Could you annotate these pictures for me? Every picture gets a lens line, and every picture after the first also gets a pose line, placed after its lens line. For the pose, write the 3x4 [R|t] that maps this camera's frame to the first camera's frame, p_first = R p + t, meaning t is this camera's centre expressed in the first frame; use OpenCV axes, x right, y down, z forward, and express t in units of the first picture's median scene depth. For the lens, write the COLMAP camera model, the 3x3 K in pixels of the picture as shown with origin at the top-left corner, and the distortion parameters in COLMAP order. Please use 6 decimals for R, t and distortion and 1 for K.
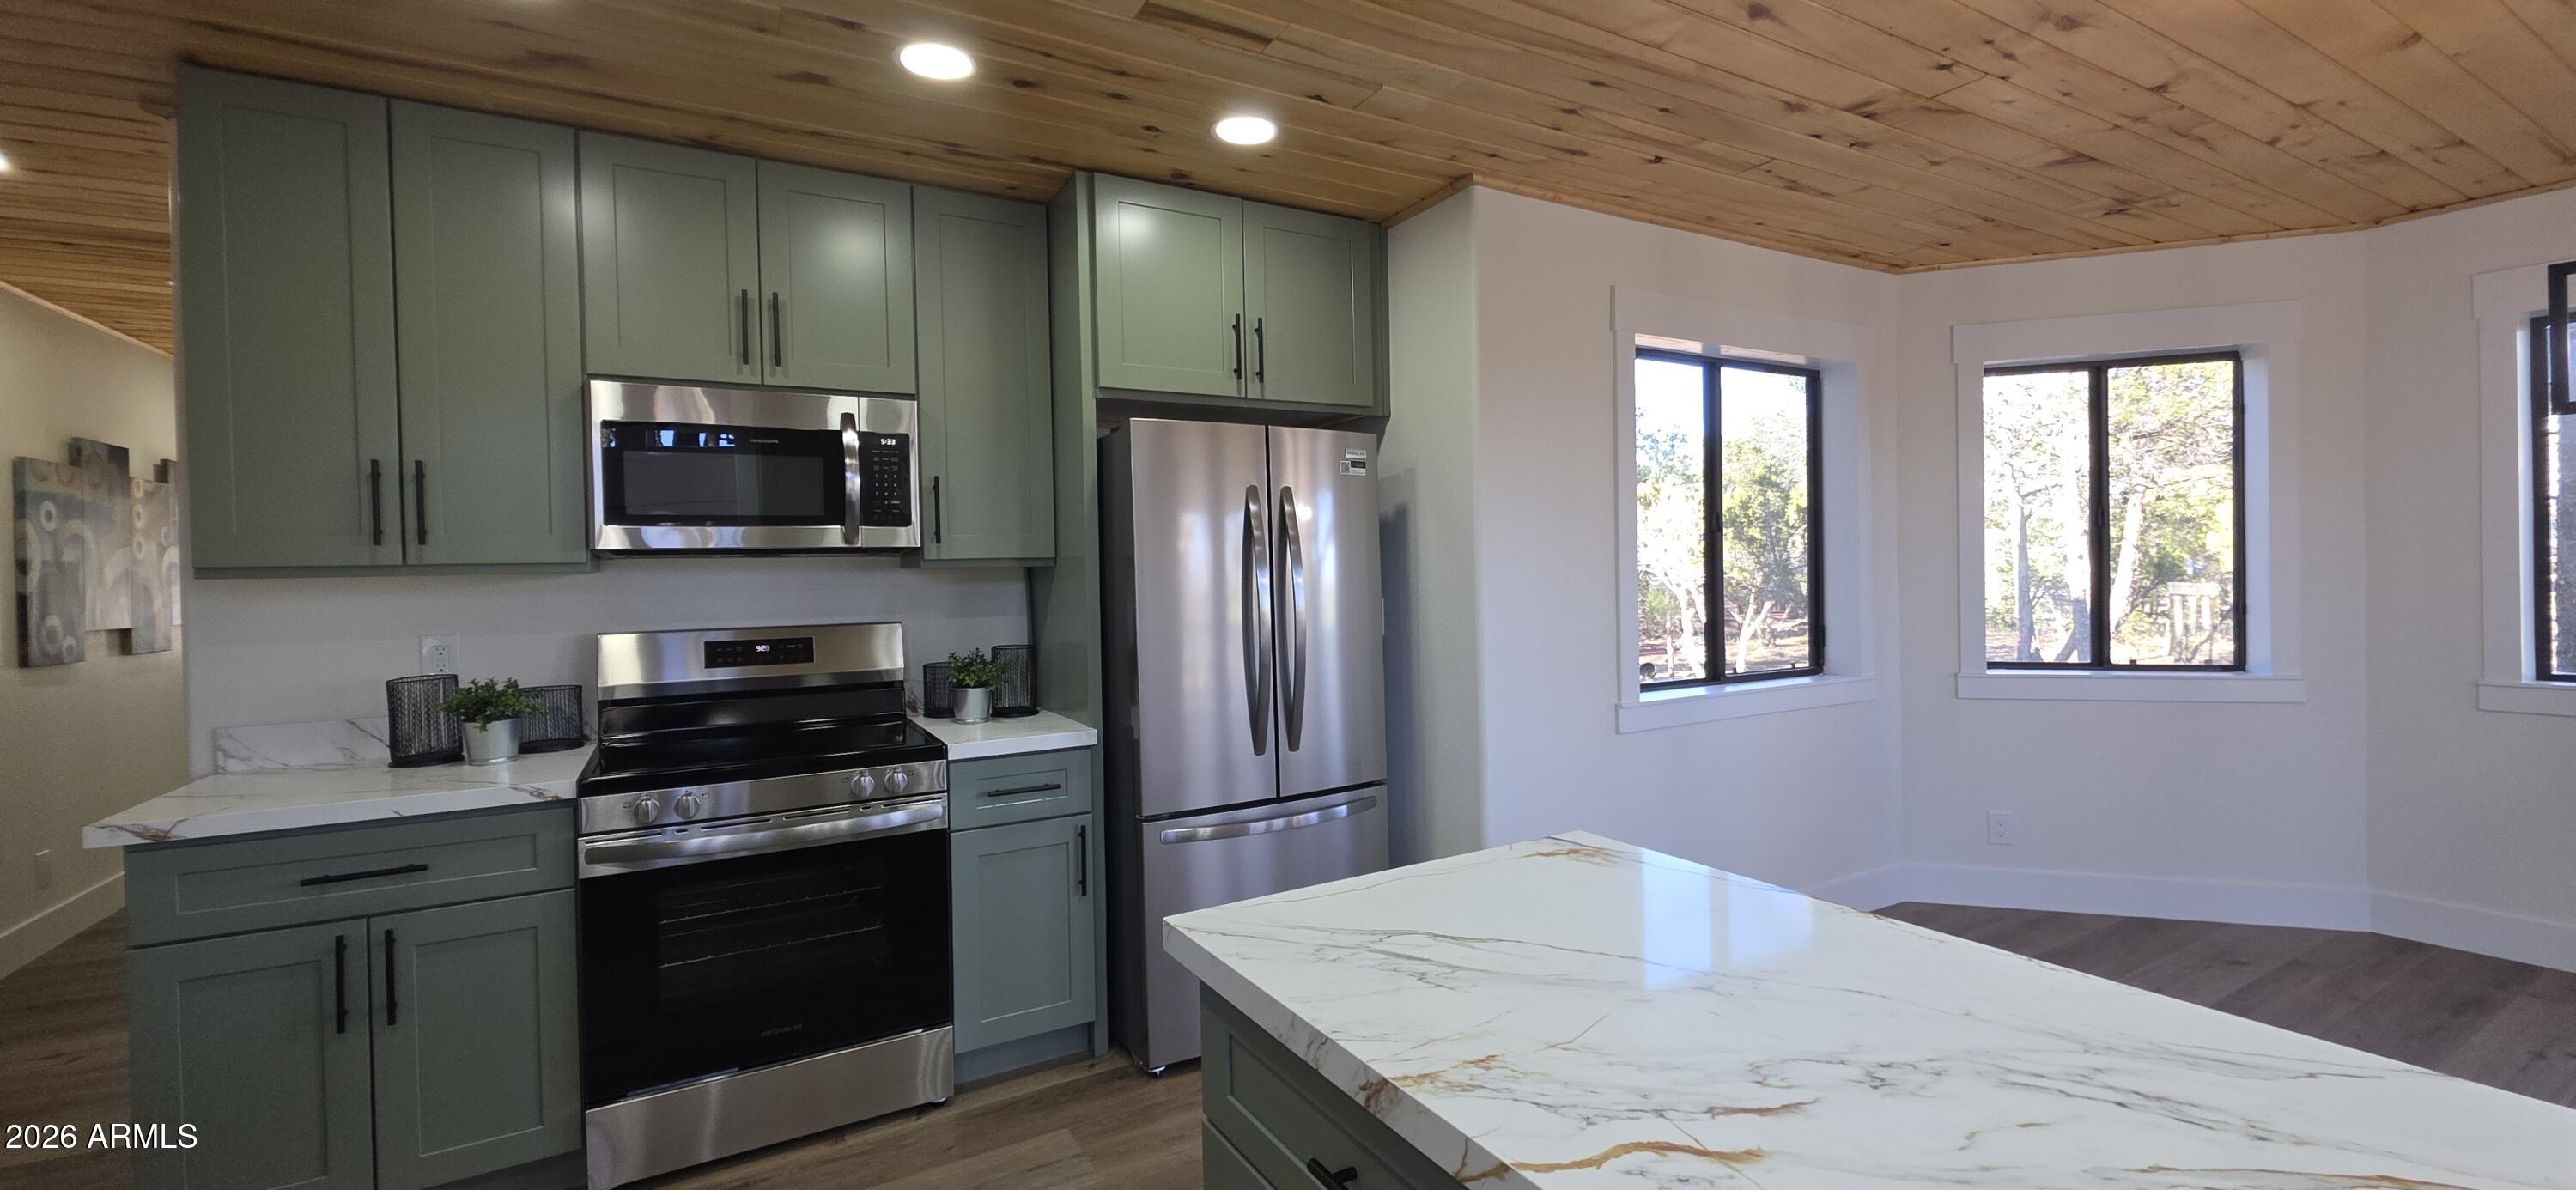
lens RADIAL K [[1046.0, 0, 1290.6], [0, 1046.0, 587.5], [0, 0, 1]] dist [0.000540, 0.000021]
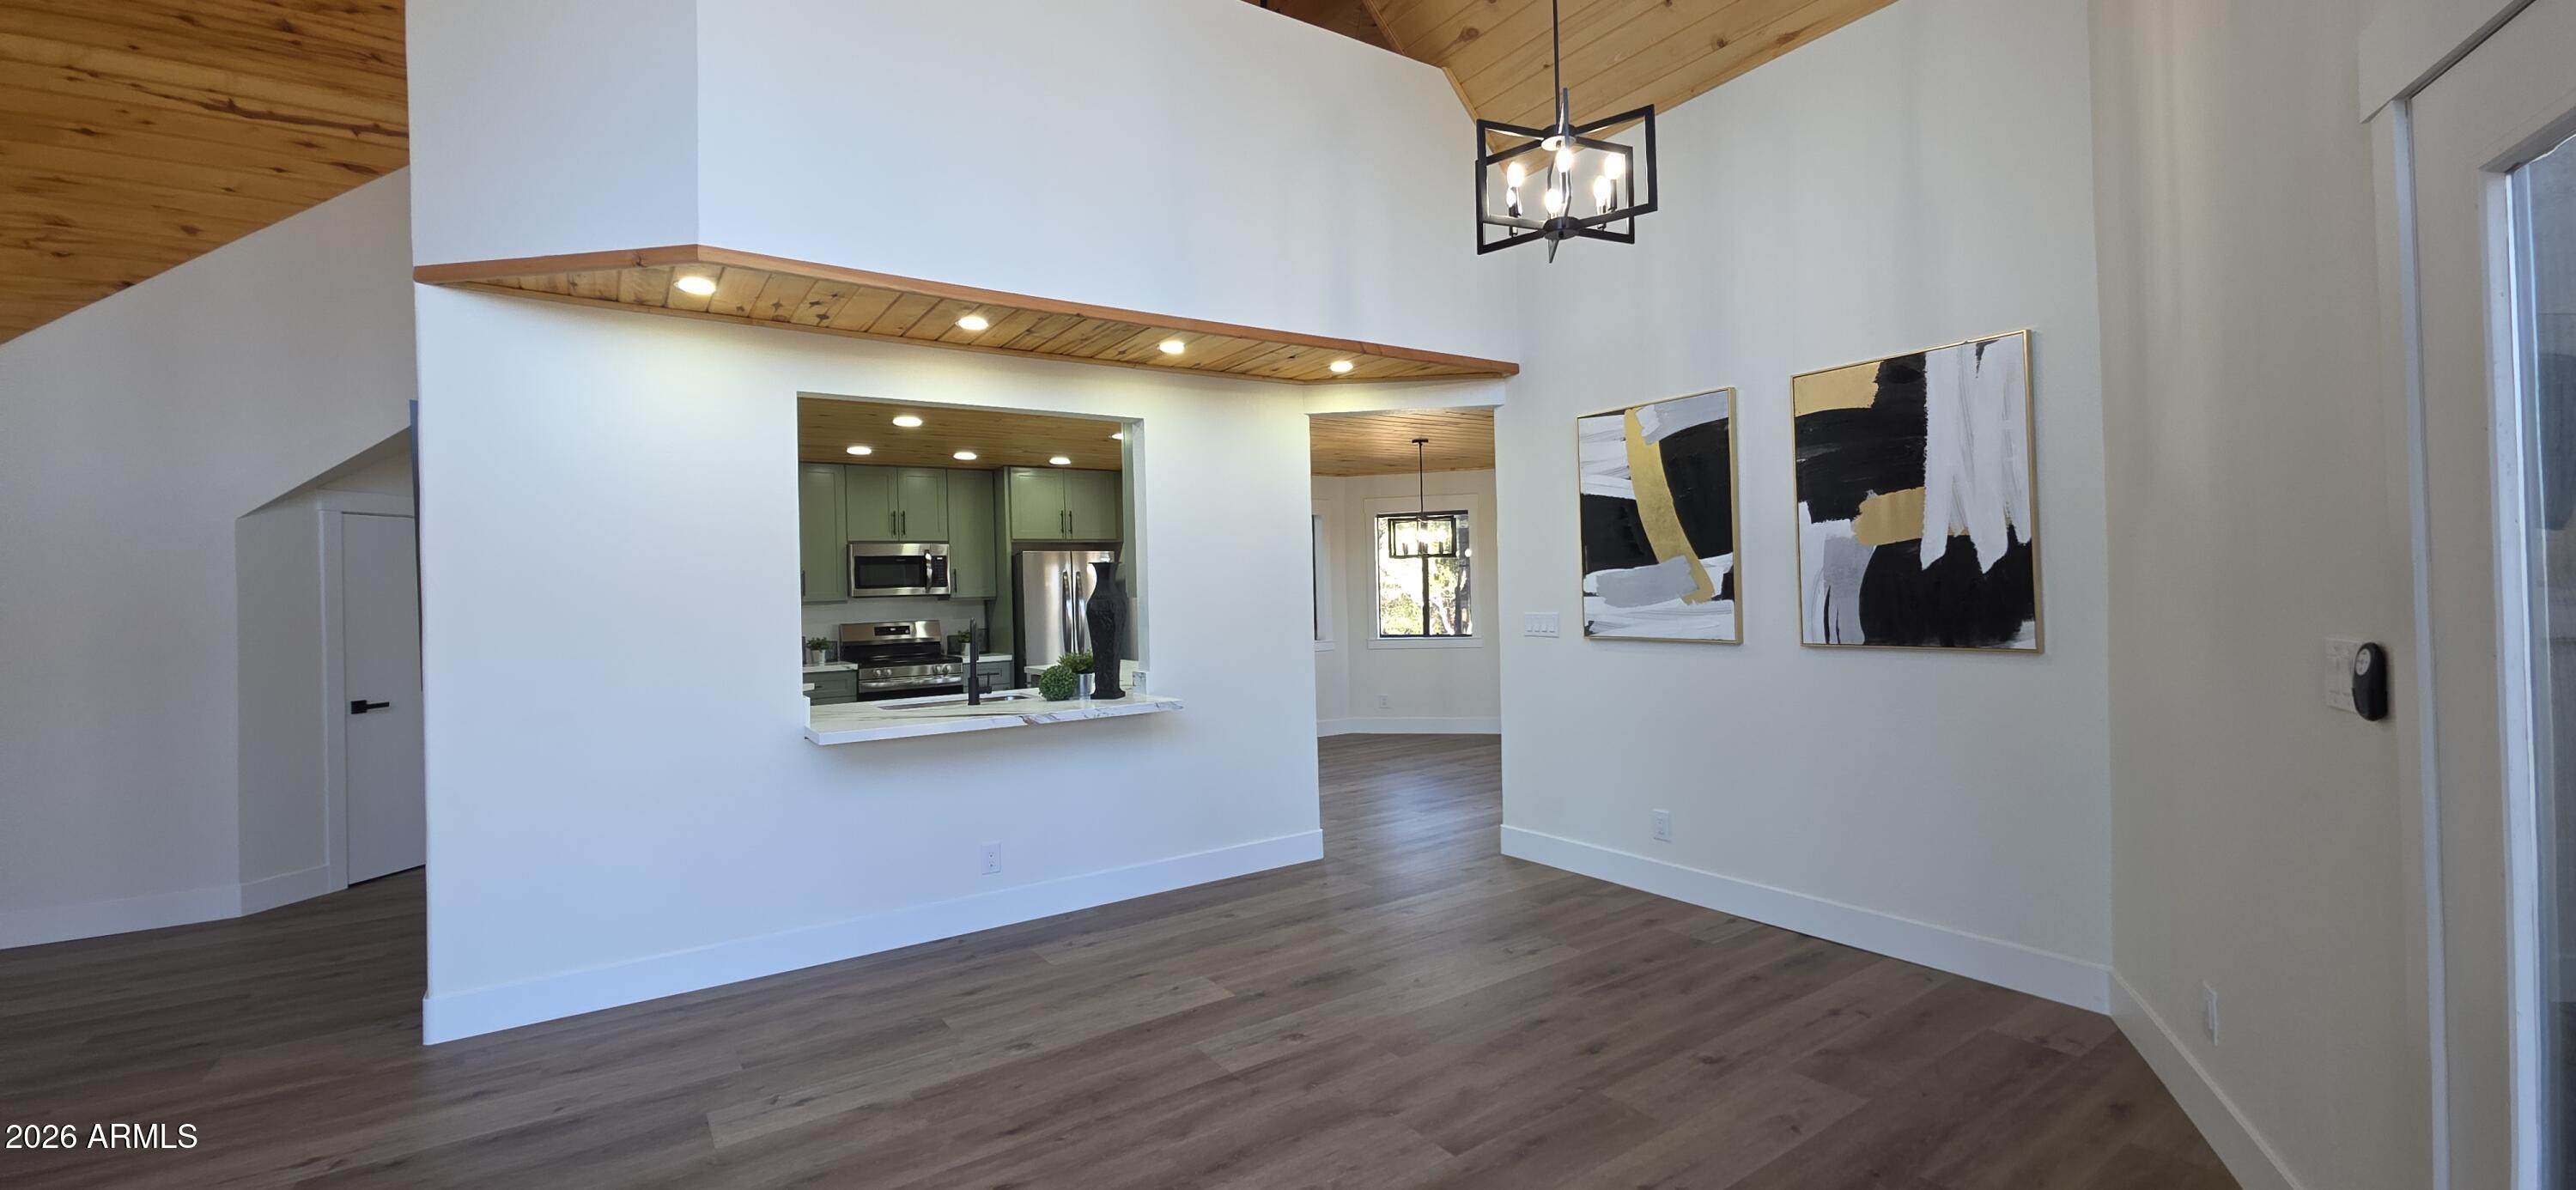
lens RADIAL K [[1046.0, 0, 1286.8], [0, 1046.0, 589.6], [0, 0, 1]] dist [0.000540, 0.000021]
pose [[0.996196, -0.006326, 0.086907, 0.307607], [0.007885, 0.999814, -0.017611, 0.007729], [-0.086779, 0.018229, 0.996061, -1.871574]]
